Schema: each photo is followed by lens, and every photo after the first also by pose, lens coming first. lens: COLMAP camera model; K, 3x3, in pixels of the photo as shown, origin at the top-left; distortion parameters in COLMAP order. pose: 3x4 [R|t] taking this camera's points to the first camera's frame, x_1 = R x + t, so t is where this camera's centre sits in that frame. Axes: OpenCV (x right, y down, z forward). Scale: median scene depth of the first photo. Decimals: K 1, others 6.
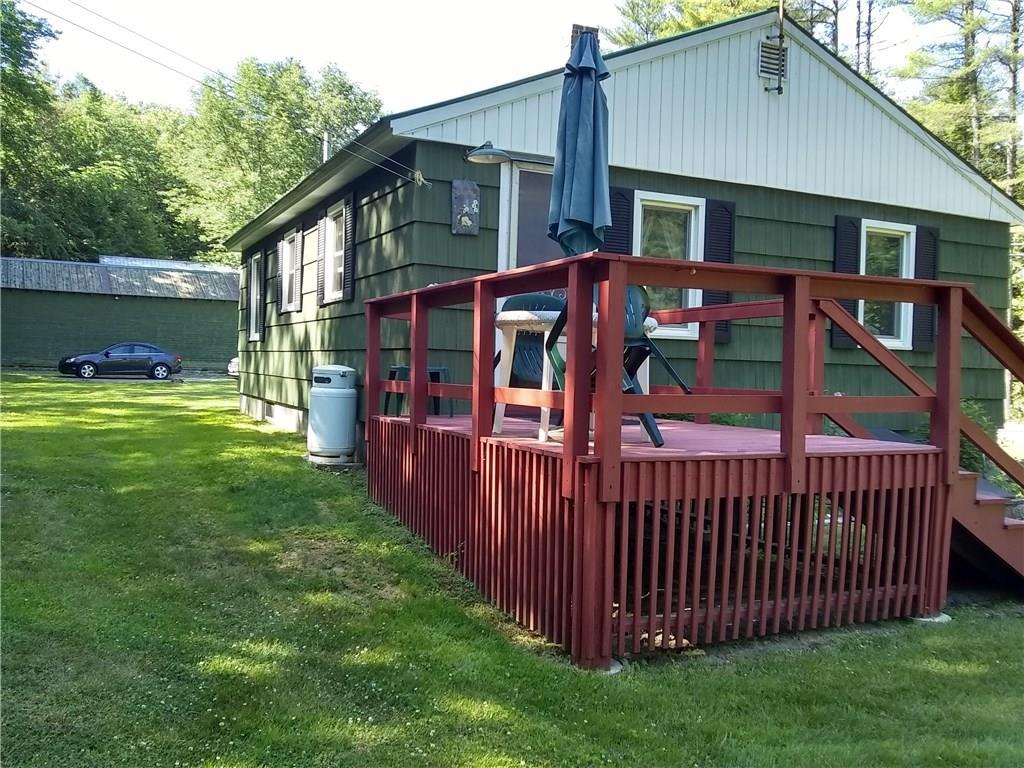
lens RADIAL K [[916.3, 0, 512.0], [0, 916.3, 384.0], [0, 0, 1]] dist [-0.001180, -0.000541]
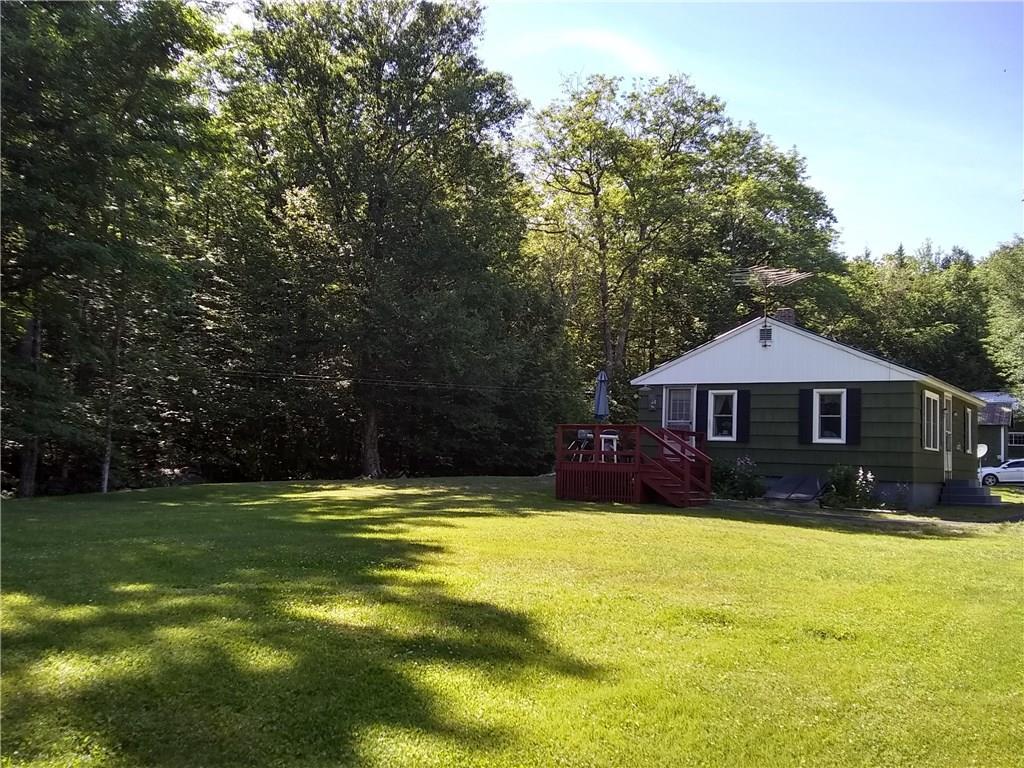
lens RADIAL K [[916.3, 0, 512.0], [0, 916.3, 384.0], [0, 0, 1]] dist [-0.001180, -0.000541]
pose [[0.498804, -0.081573, -0.862867, 1.988984], [-0.040378, 0.992293, -0.117150, 0.111654], [0.865774, 0.093275, 0.491666, -0.820882]]
